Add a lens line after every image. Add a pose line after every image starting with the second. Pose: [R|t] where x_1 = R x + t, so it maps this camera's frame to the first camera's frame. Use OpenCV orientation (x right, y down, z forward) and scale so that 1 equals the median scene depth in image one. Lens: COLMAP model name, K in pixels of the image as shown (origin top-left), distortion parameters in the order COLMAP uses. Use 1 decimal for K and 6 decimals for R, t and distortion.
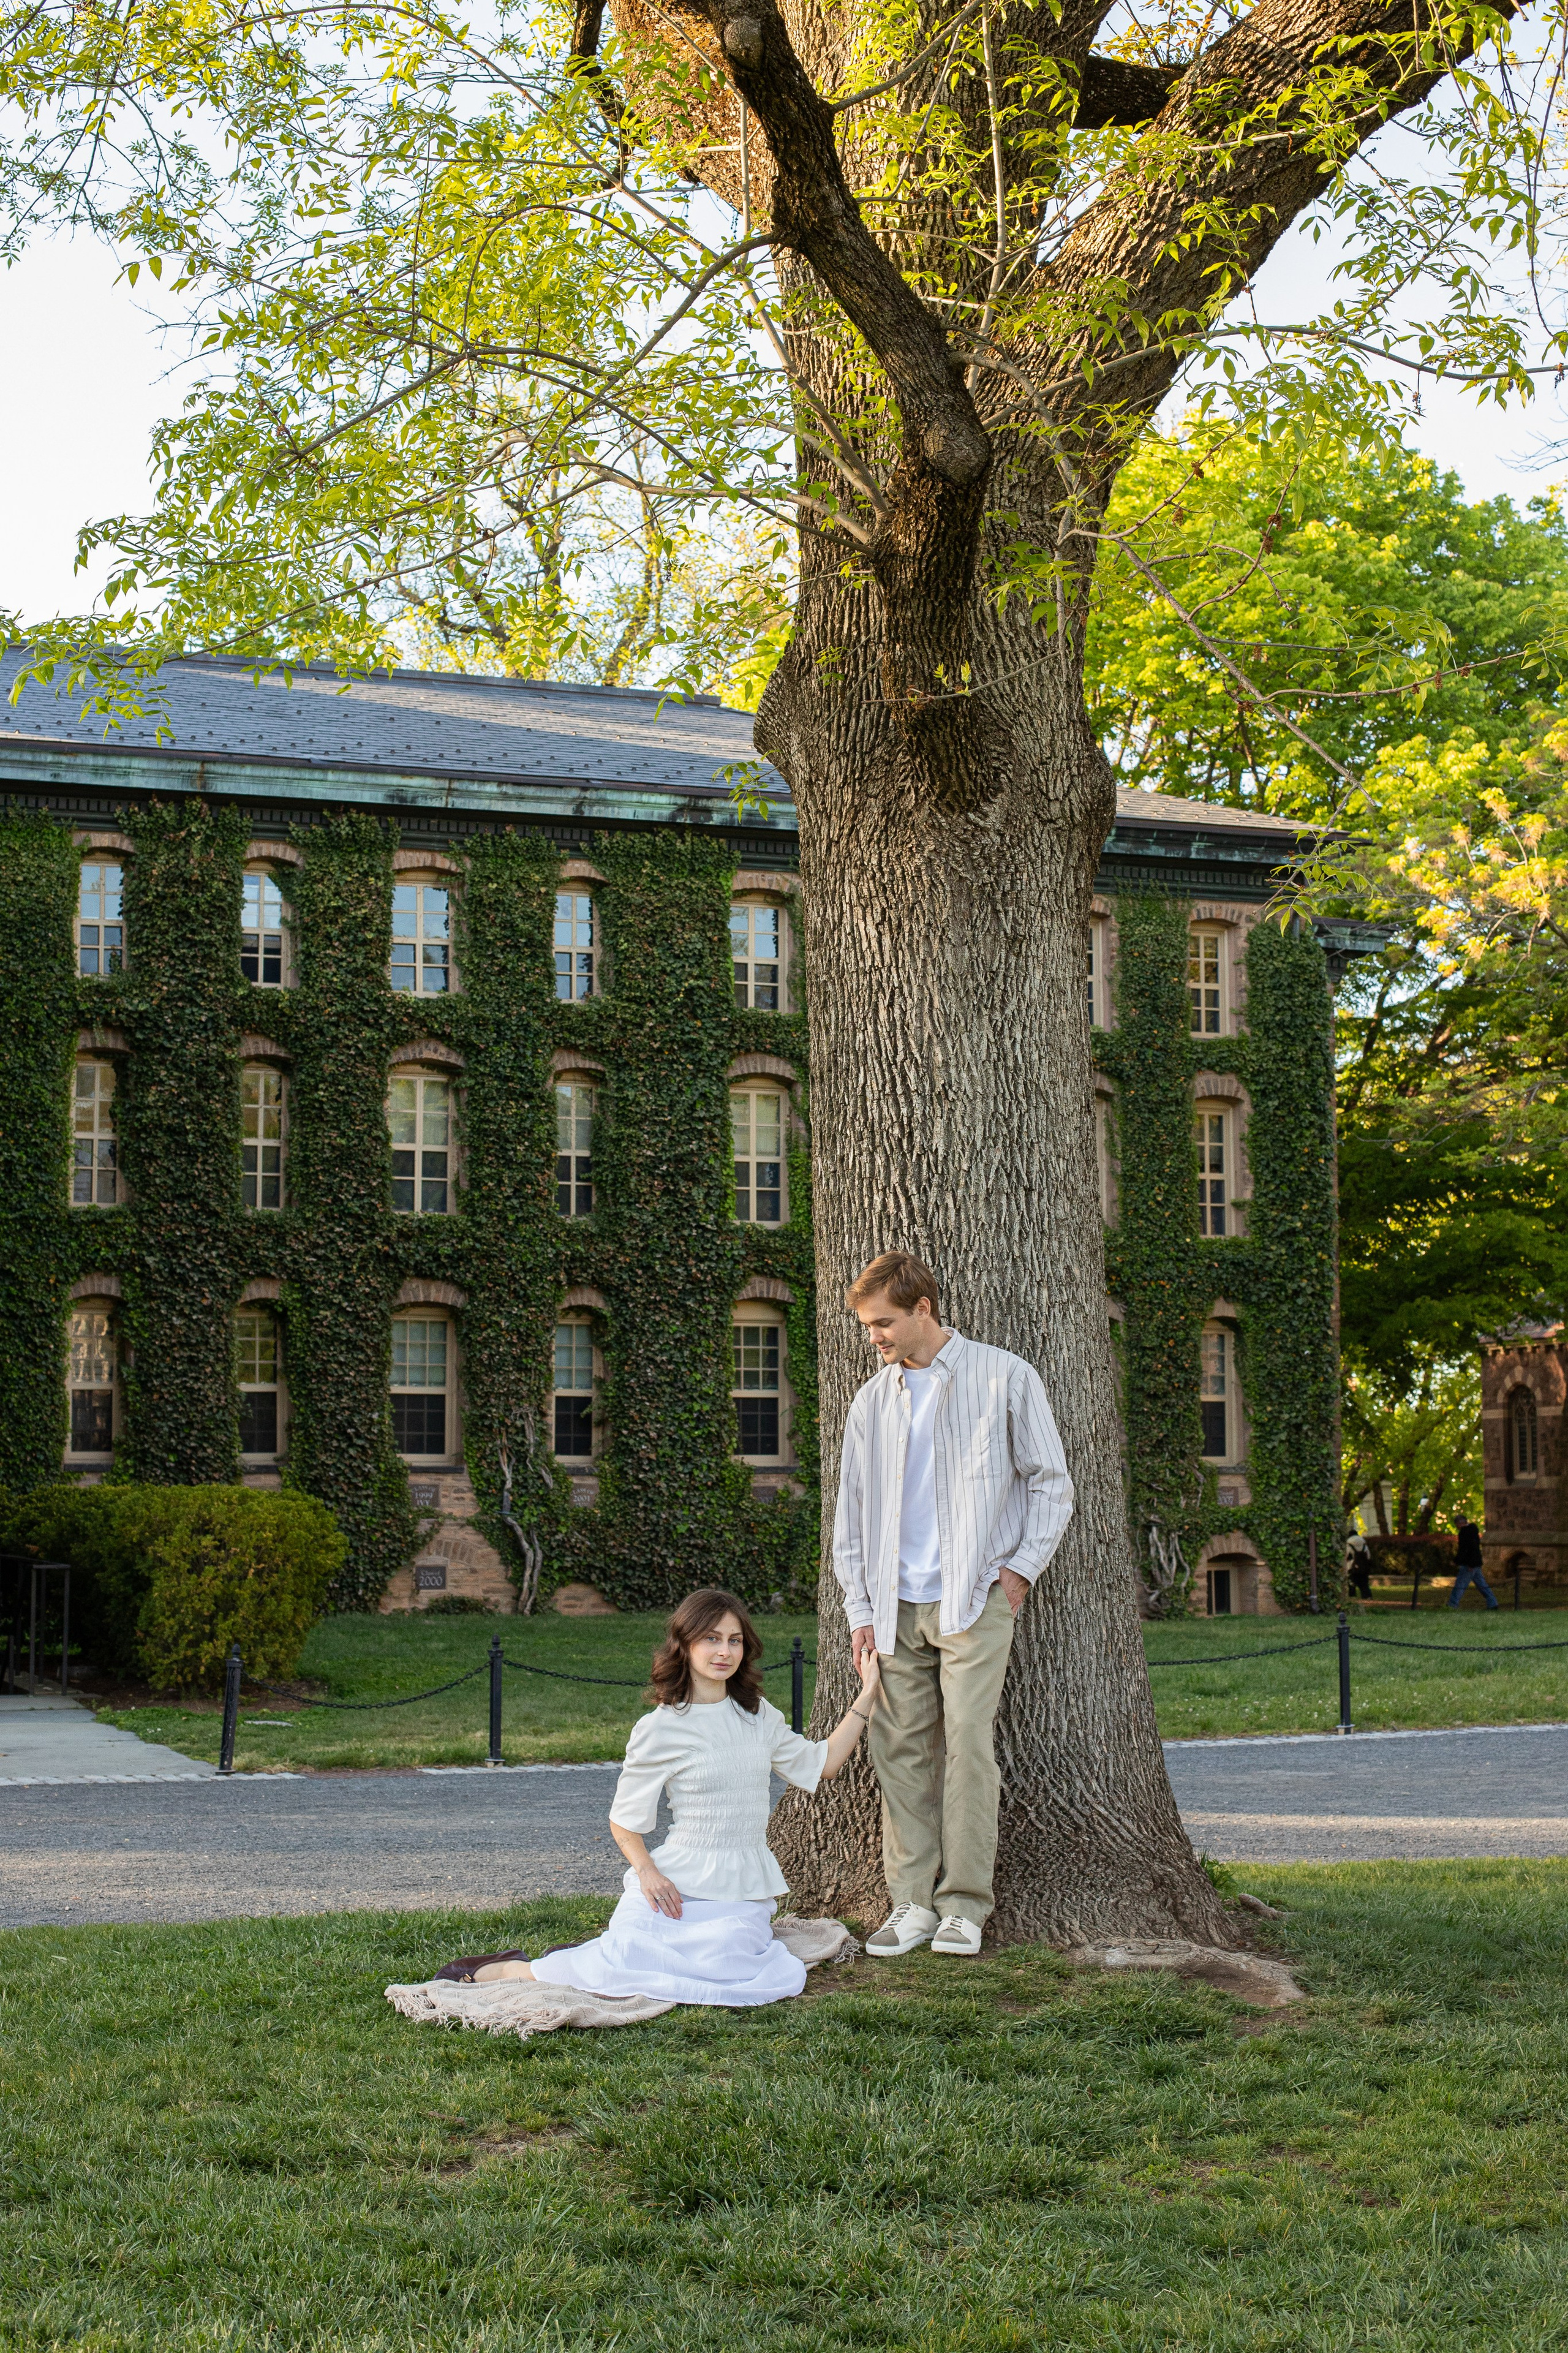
lens RADIAL K [[3546.3, 0, 777.0], [0, 3546.3, 1119.0], [0, 0, 1]] dist [-0.129075, 0.030205]
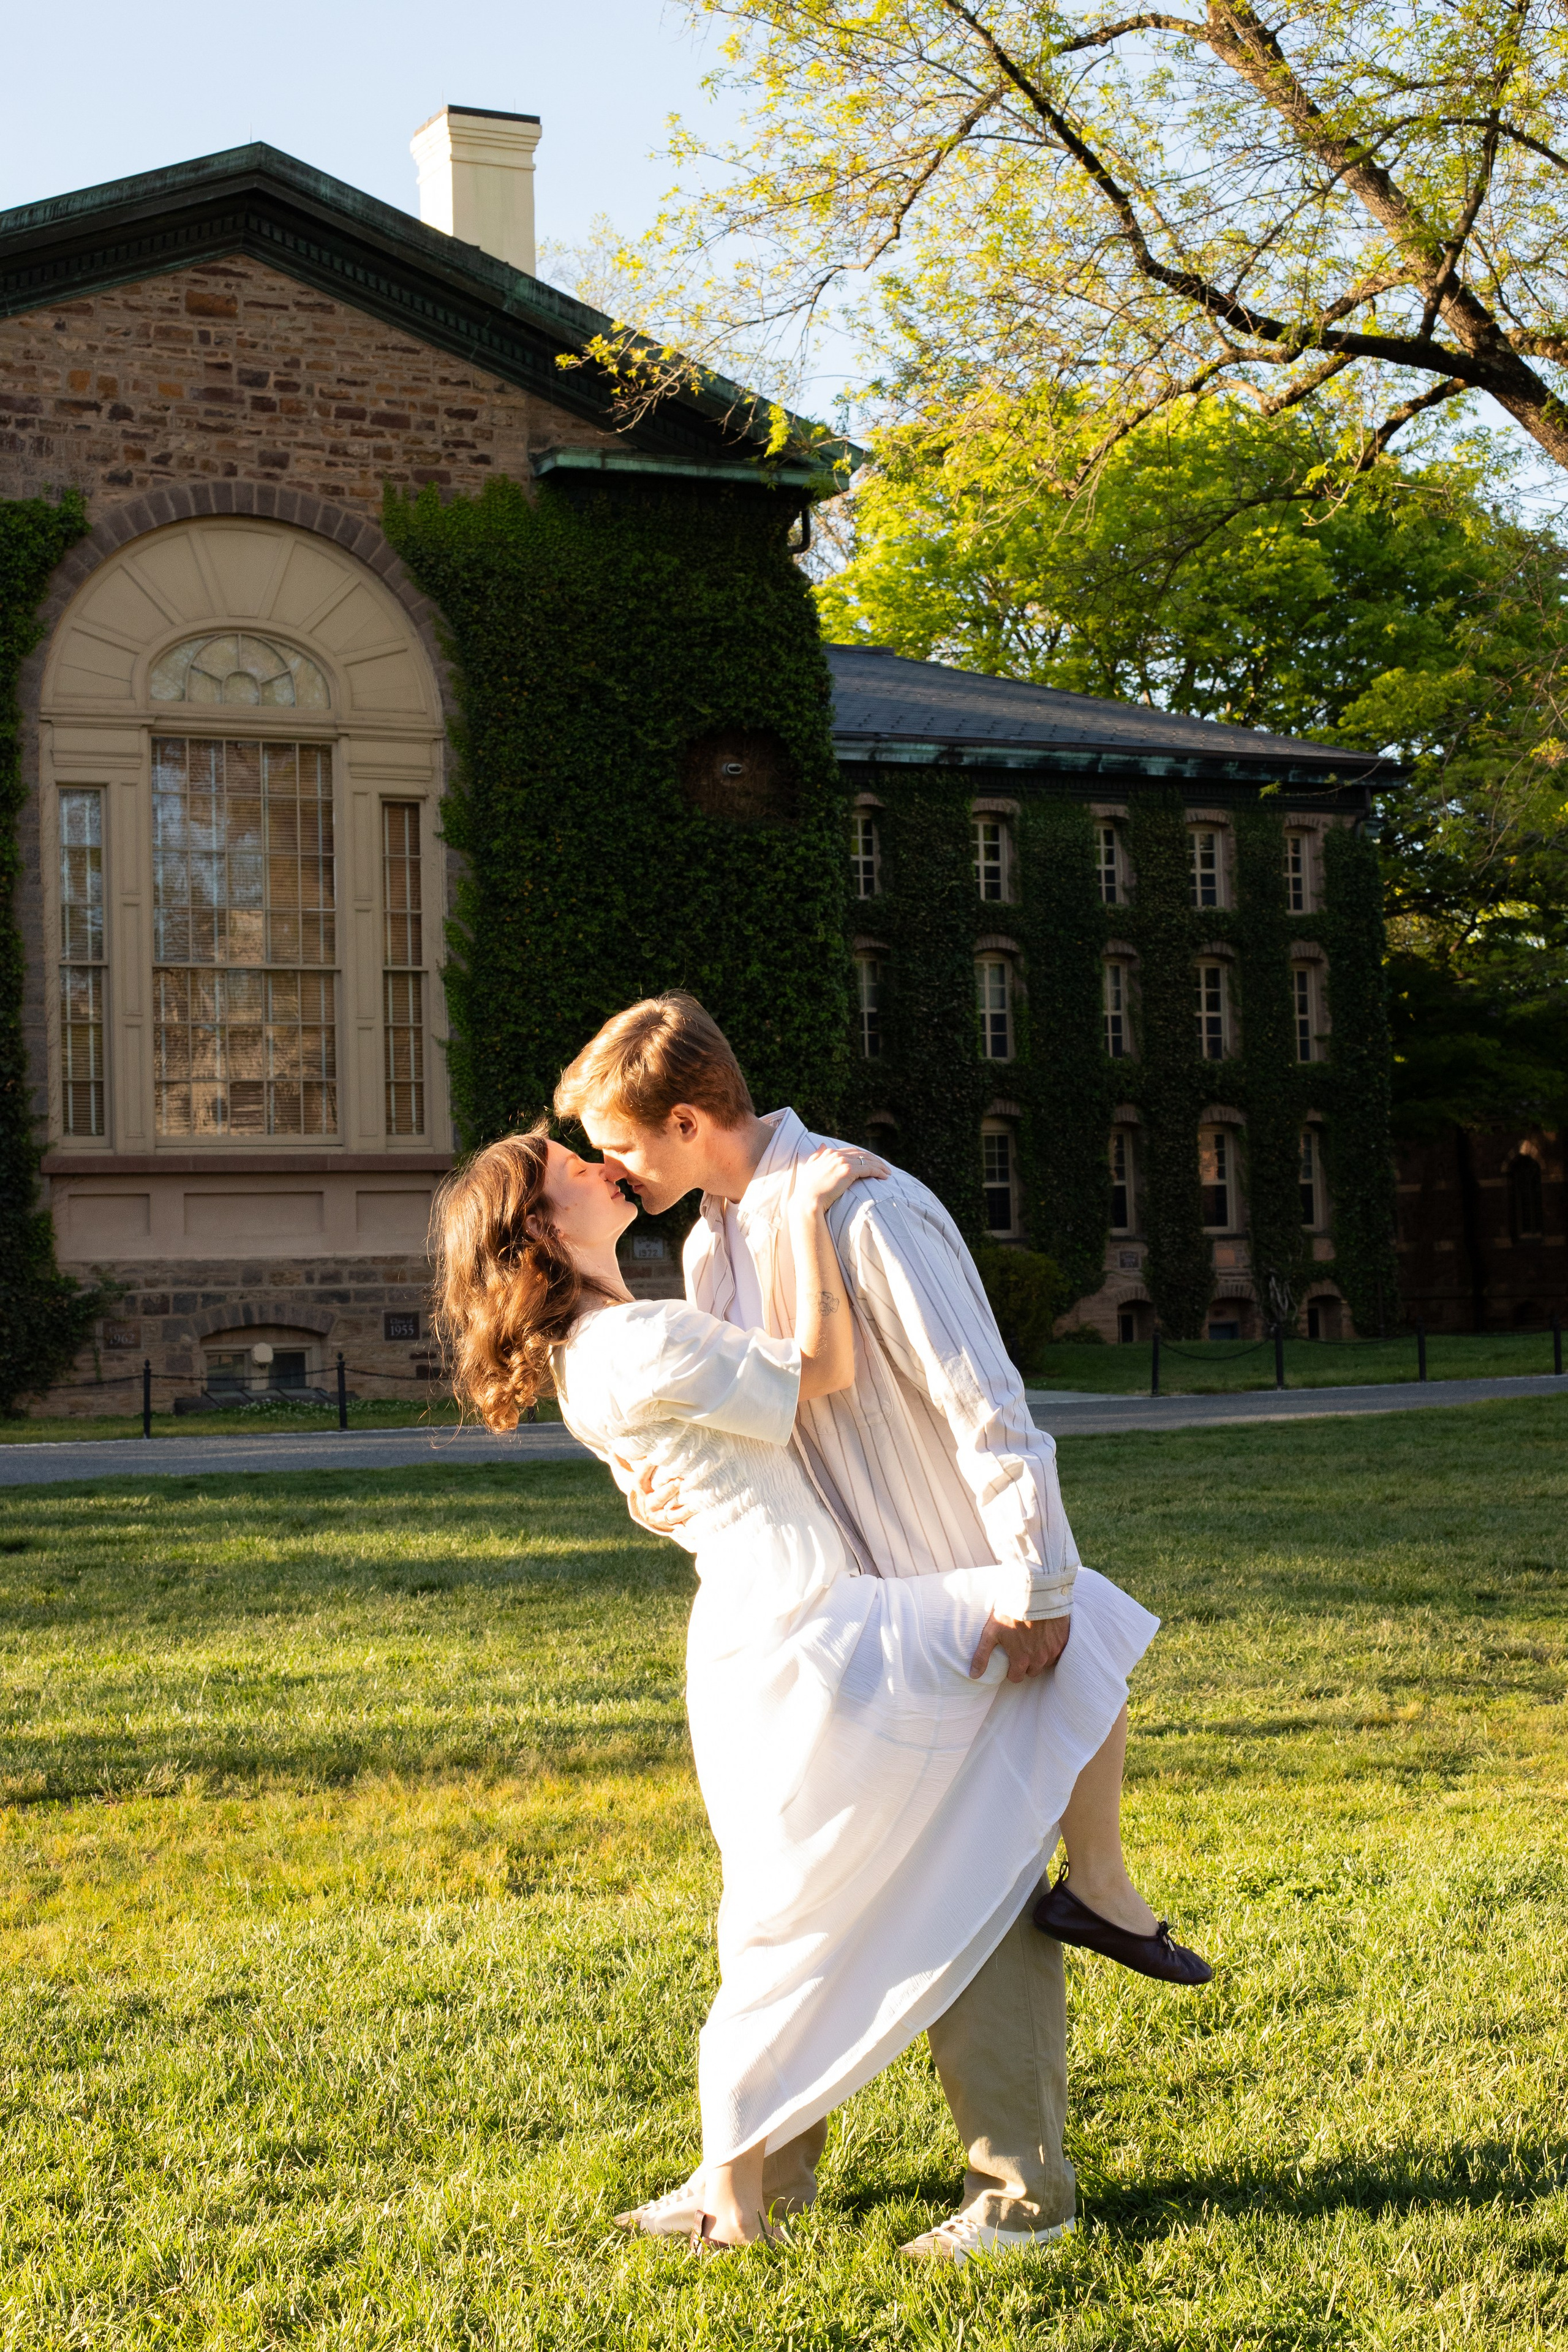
lens RADIAL K [[3644.7, 0, 784.8], [0, 3644.7, 1074.5], [0, 0, 1]] dist [-0.142238, 0.156464]
pose [[0.992508, -0.017378, 0.120936, -0.262500], [0.011692, 0.998800, 0.047567, -0.033017], [-0.121617, -0.045796, 0.991520, -0.381895]]
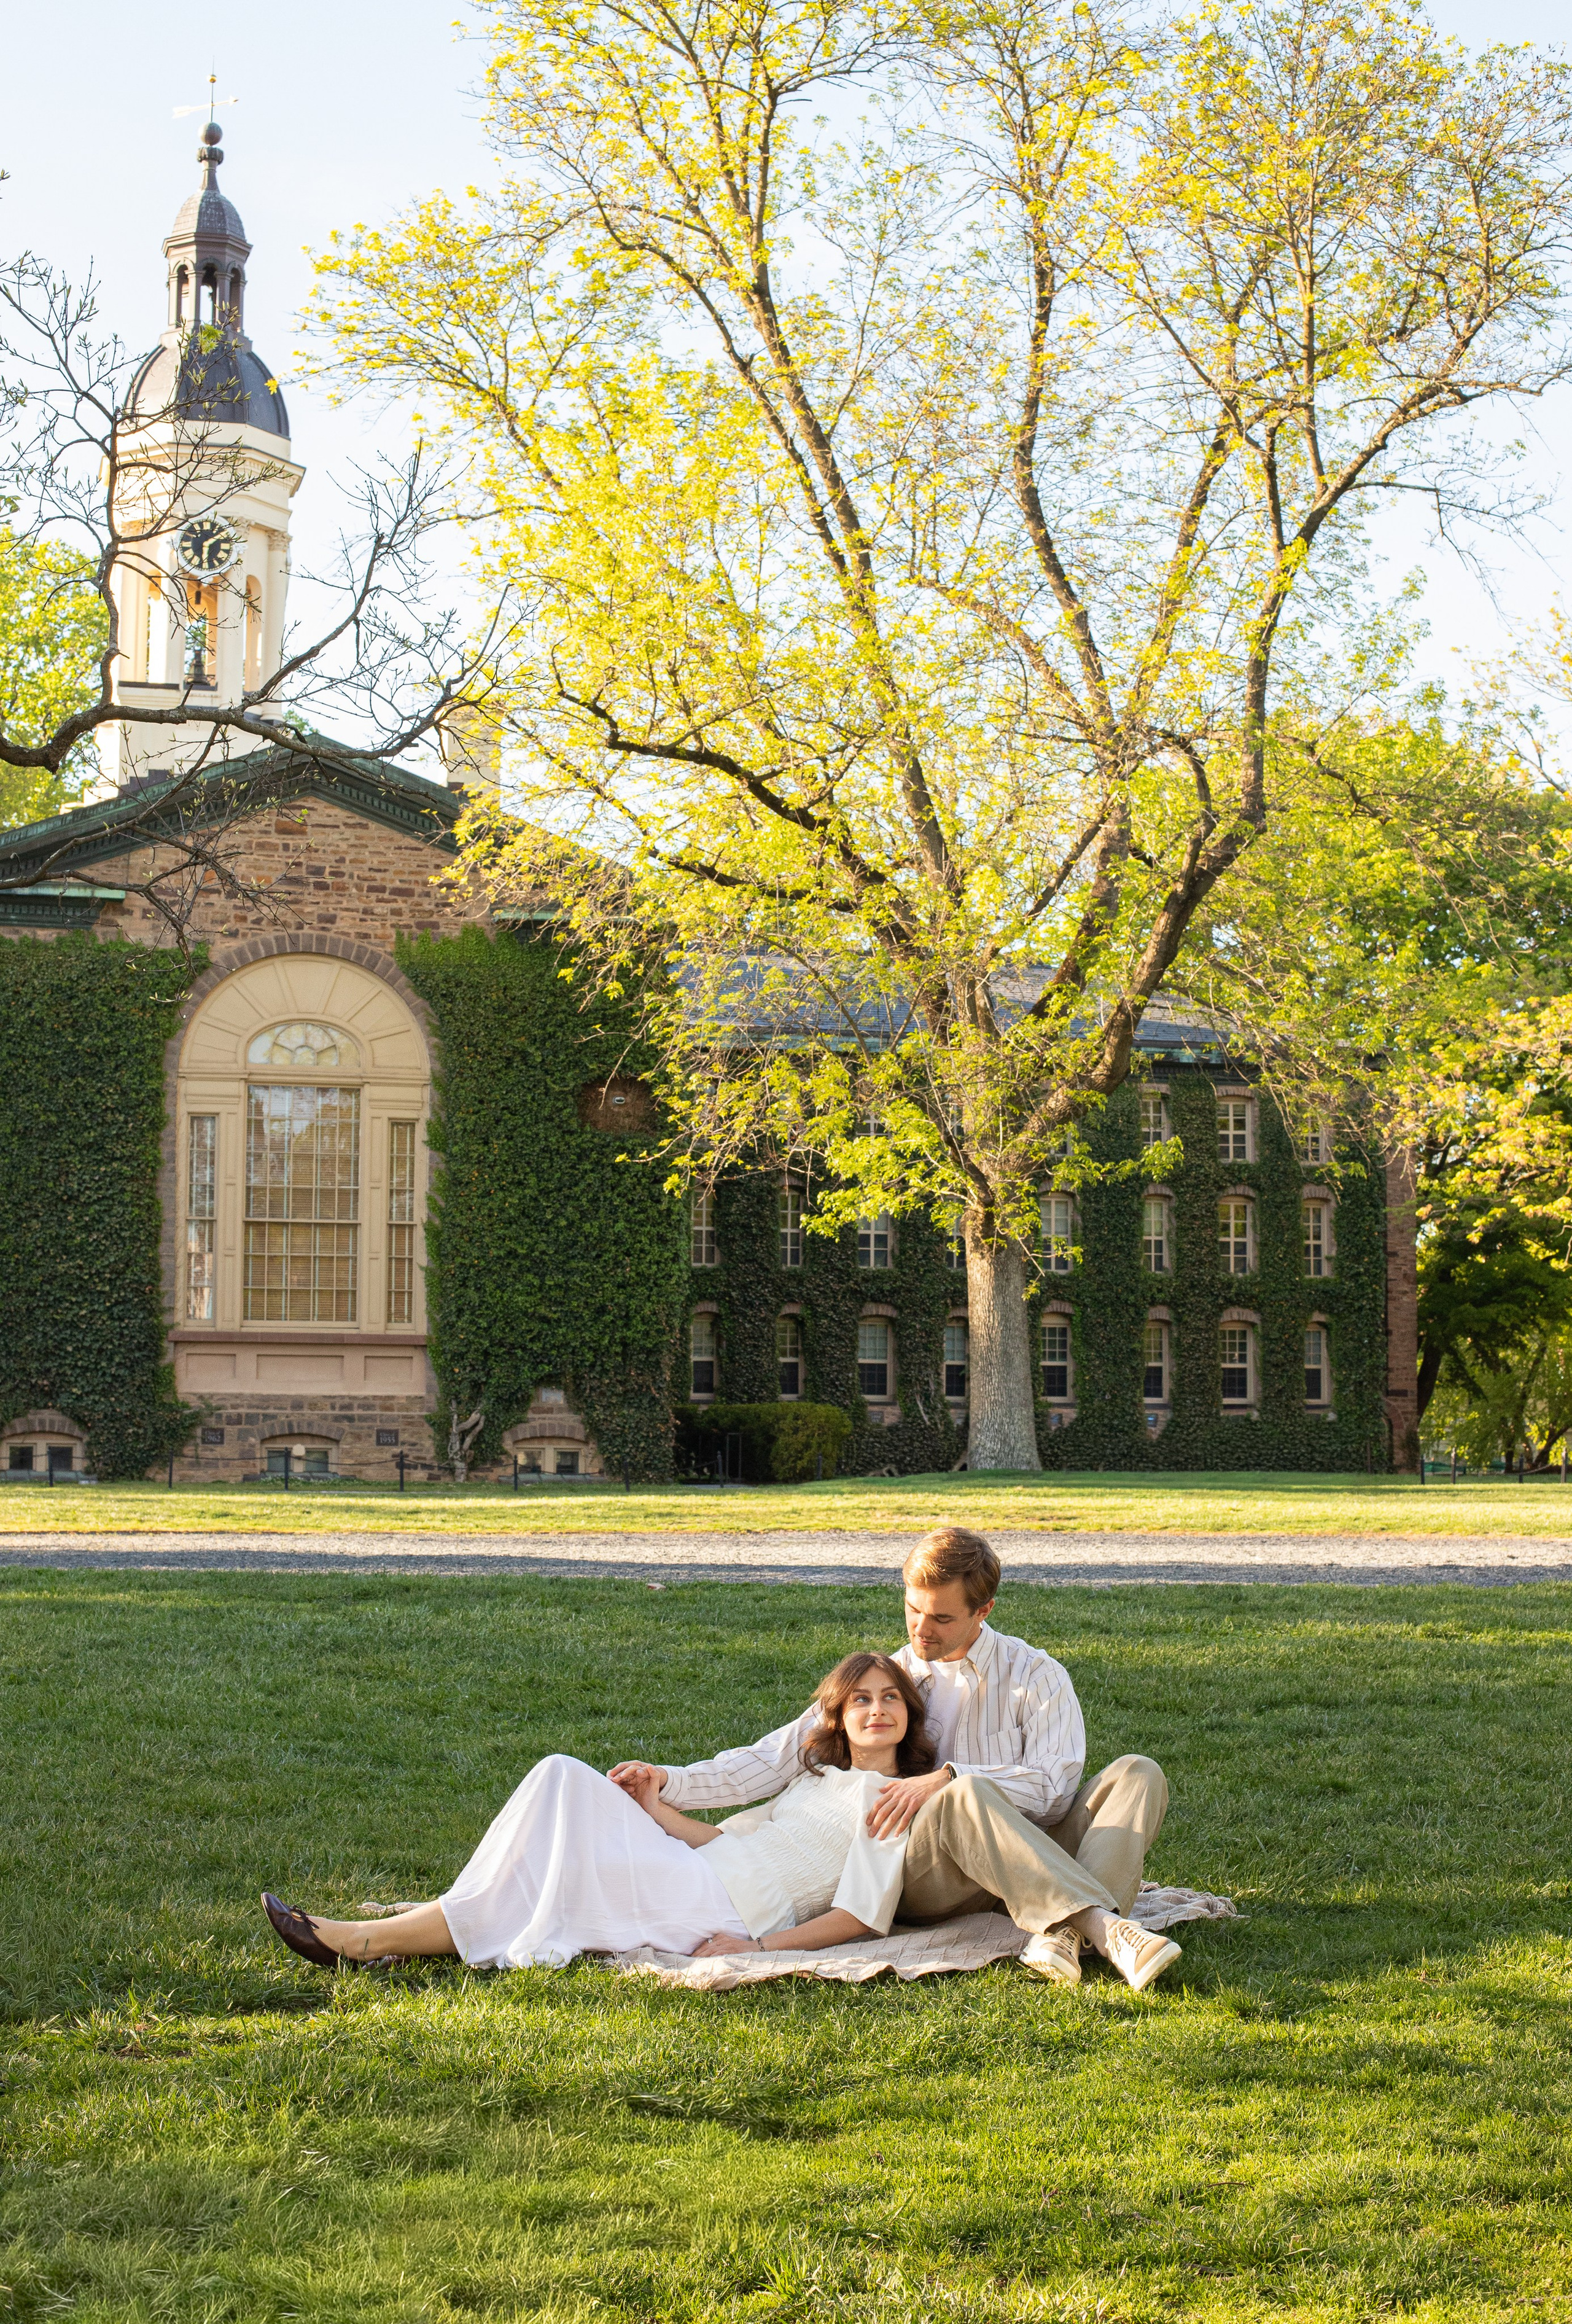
lens RADIAL K [[3688.5, 0, 789.9], [0, 3688.5, 1085.4], [0, 0, 1]] dist [-0.138267, 0.112480]
pose [[0.993188, -0.003976, -0.116451, 0.084091], [0.004523, 0.999980, 0.004441, -0.079393], [0.116431, -0.004937, 0.993187, -0.955060]]
